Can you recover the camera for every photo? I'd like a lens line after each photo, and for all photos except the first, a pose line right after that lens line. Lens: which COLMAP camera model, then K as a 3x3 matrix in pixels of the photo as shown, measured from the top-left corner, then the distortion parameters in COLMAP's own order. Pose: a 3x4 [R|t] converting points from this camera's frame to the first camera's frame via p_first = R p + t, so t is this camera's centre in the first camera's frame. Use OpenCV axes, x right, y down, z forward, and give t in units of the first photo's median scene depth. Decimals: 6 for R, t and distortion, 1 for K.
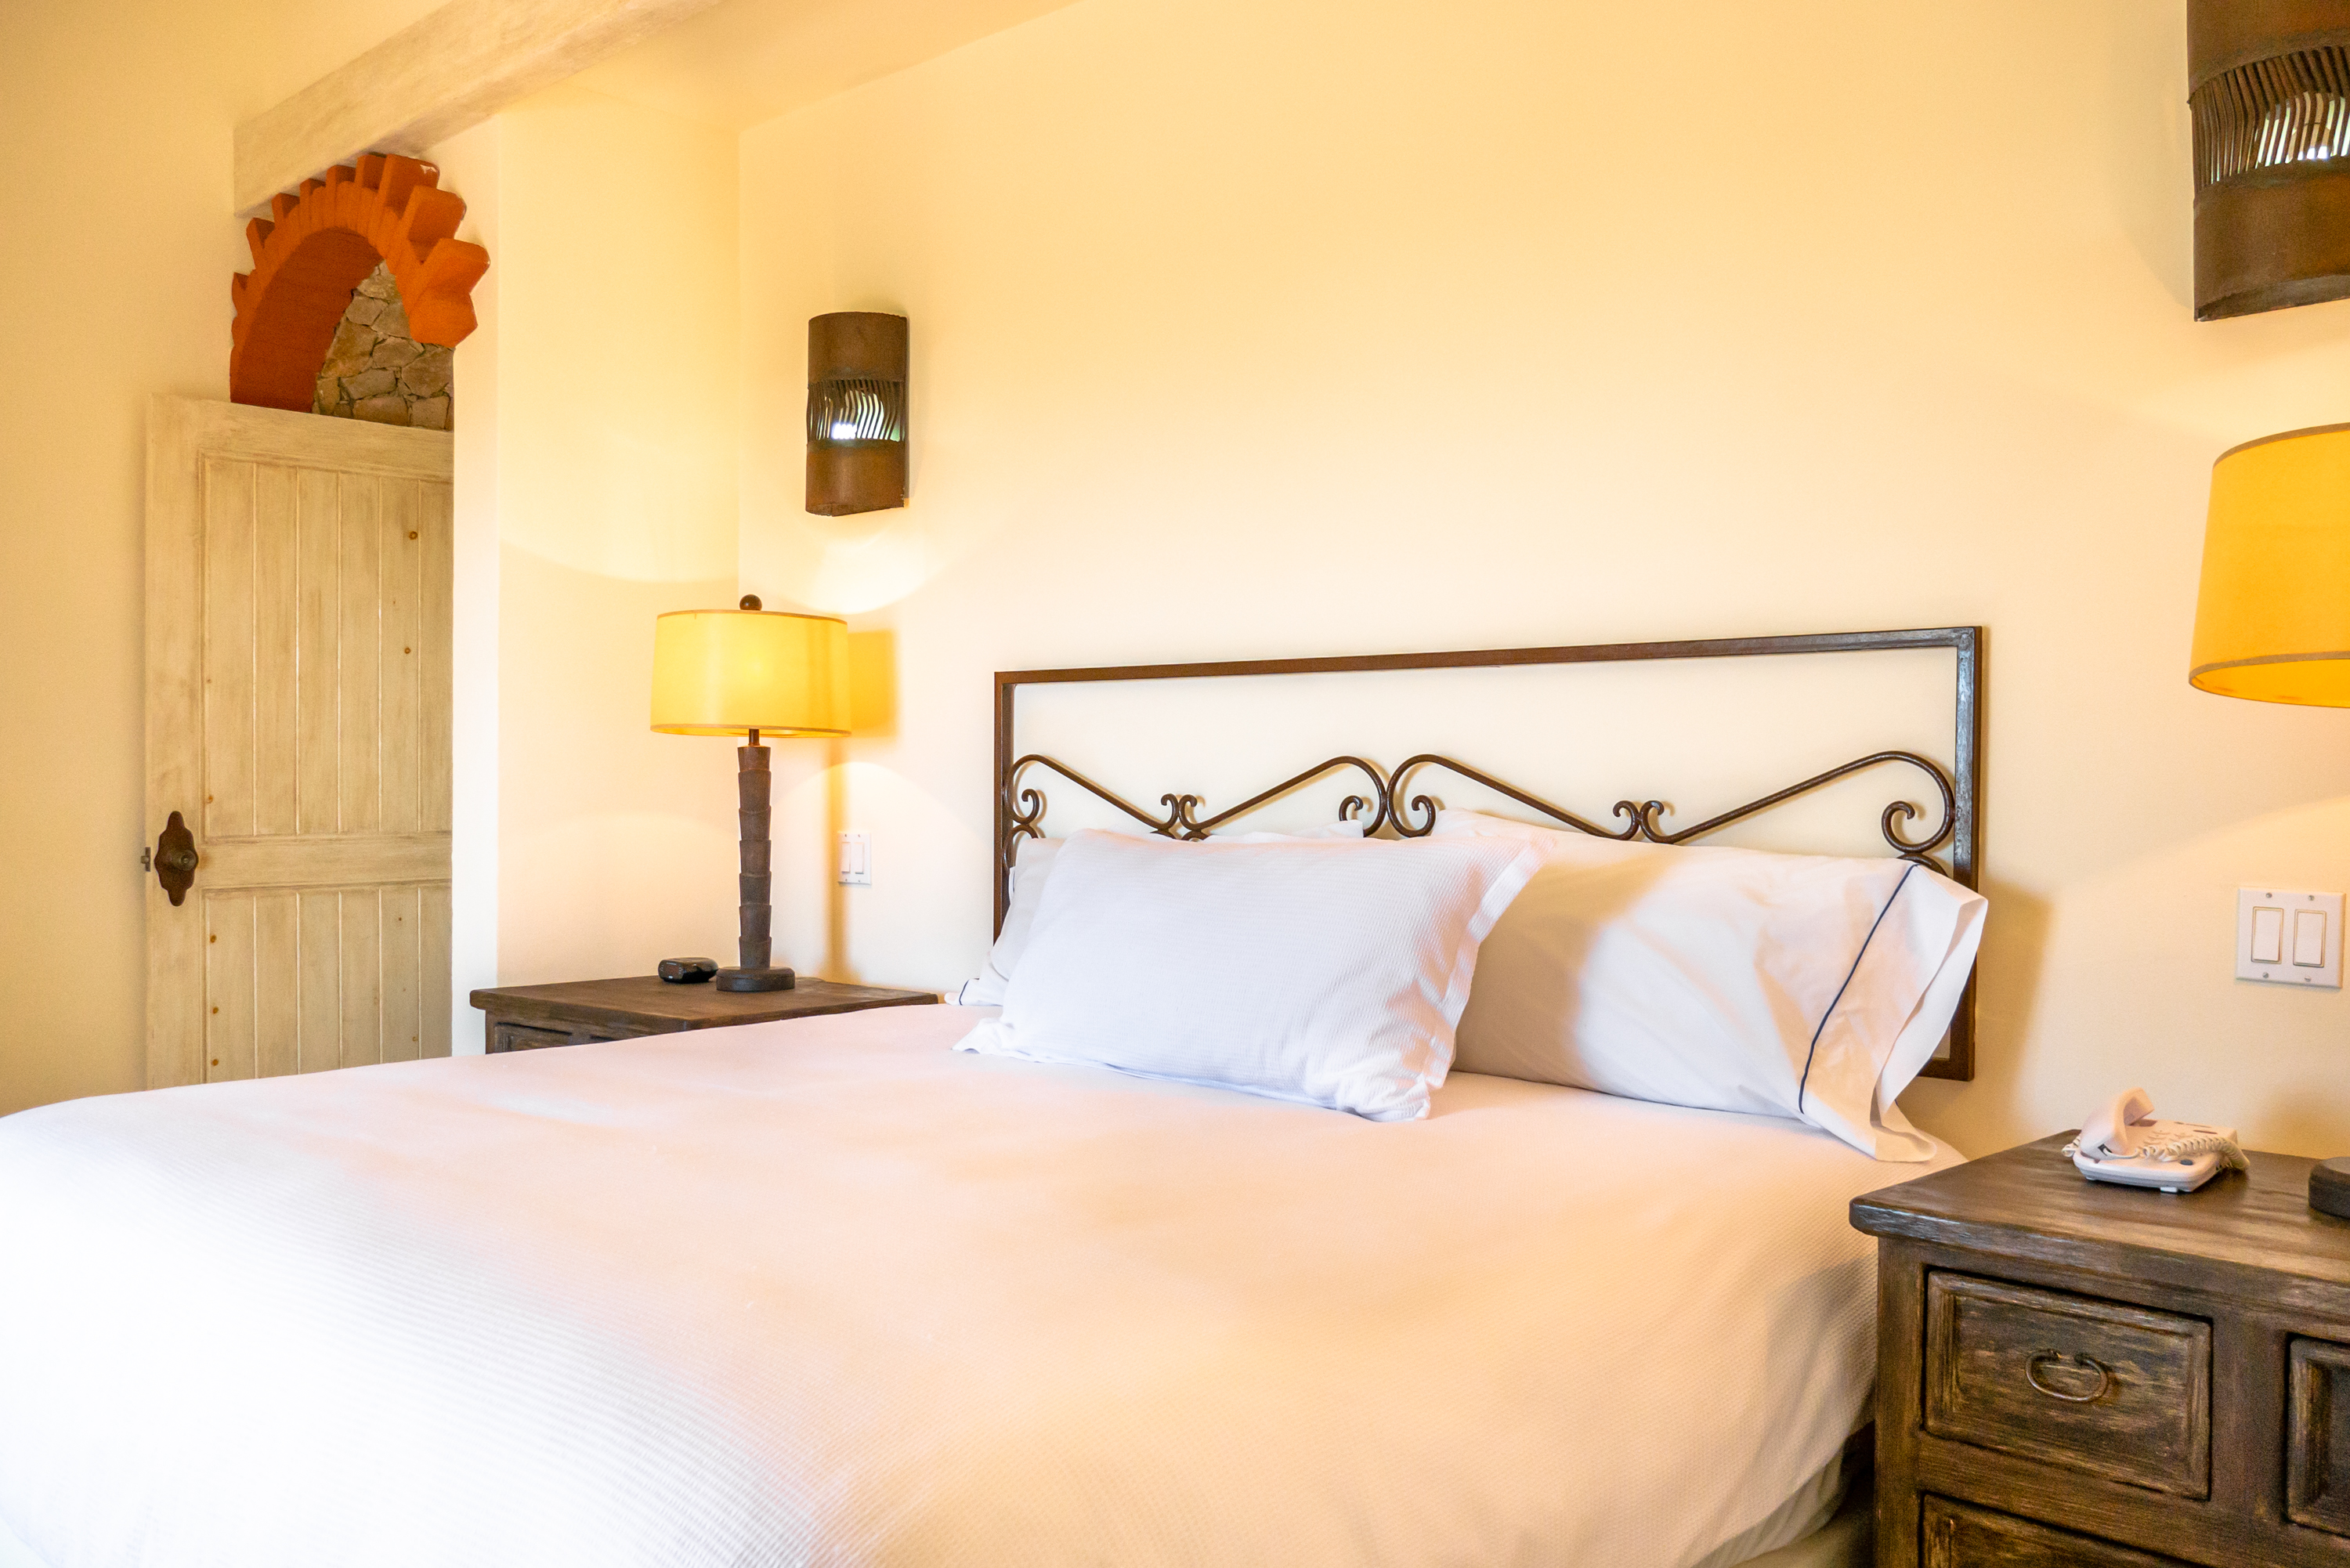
lens RADIAL K [[1954.8, 0, 1167.8], [0, 1954.8, 790.1], [0, 0, 1]] dist [-0.044724, 0.046286]
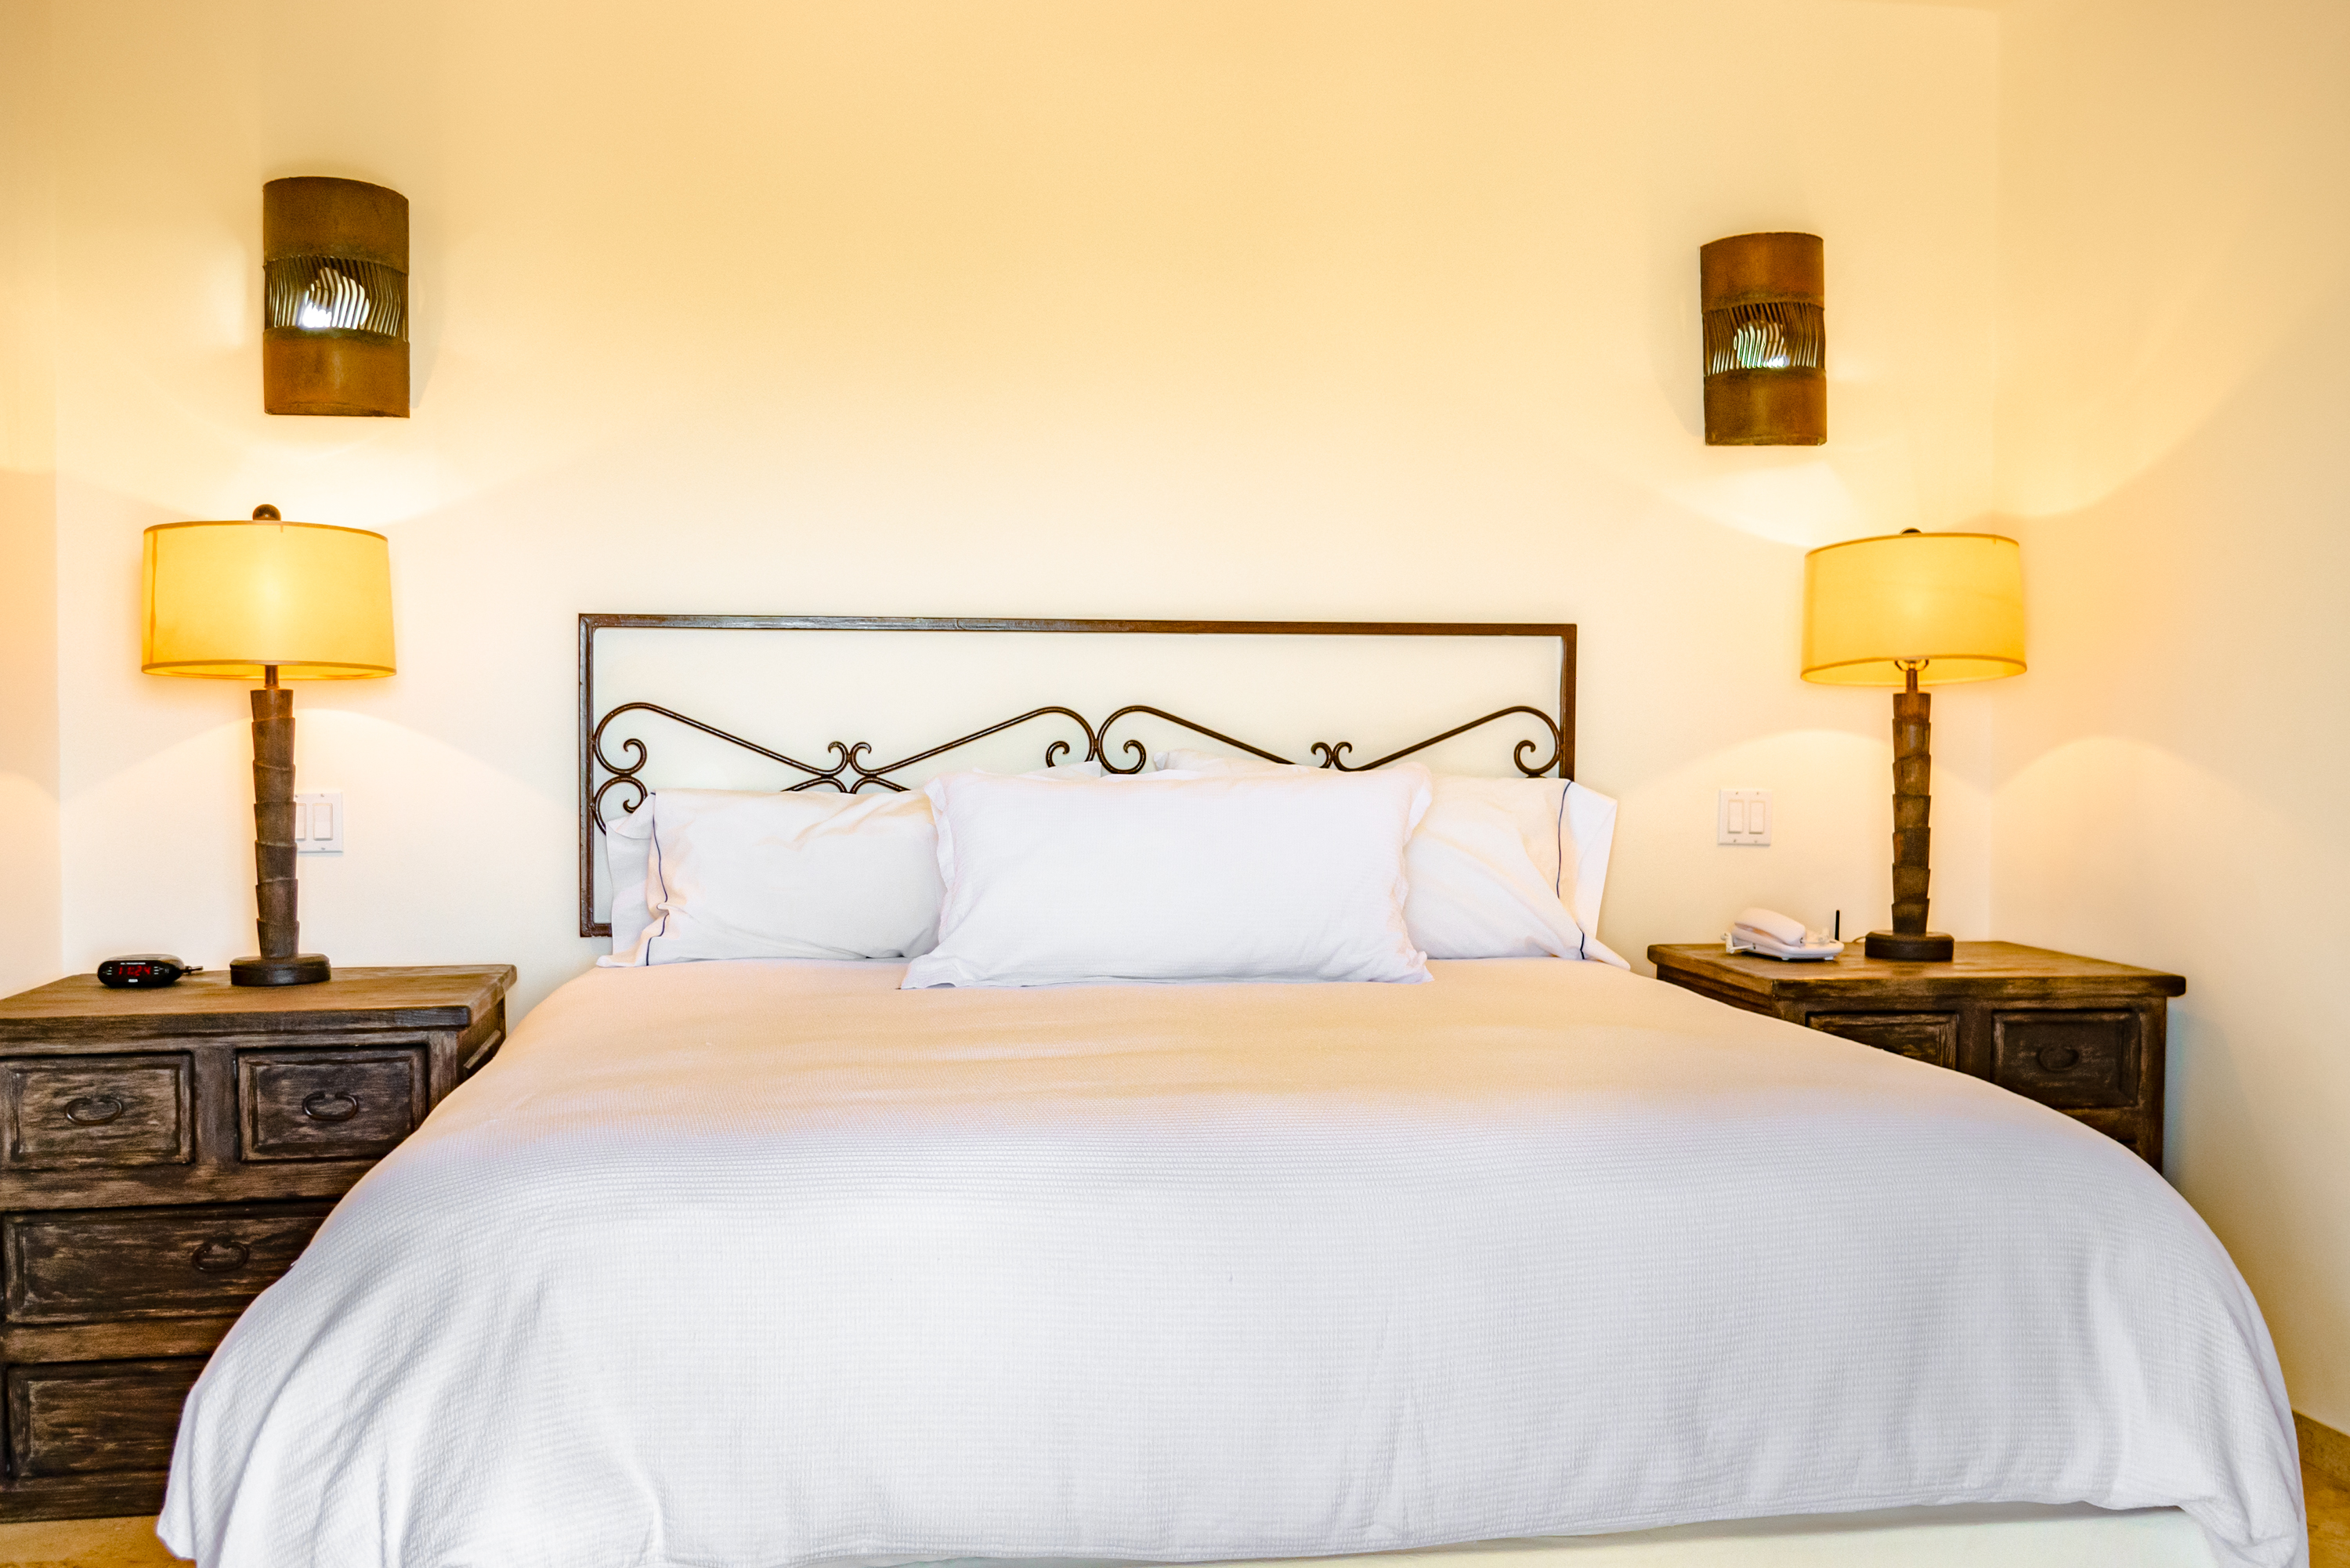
lens RADIAL K [[1954.8, 0, 1167.8], [0, 1954.8, 790.1], [0, 0, 1]] dist [-0.044724, 0.046286]
pose [[0.617452, -0.025081, 0.786209, -0.780120], [0.007772, 0.999637, 0.025786, 0.002960], [-0.786570, -0.009811, 0.617423, 0.245920]]
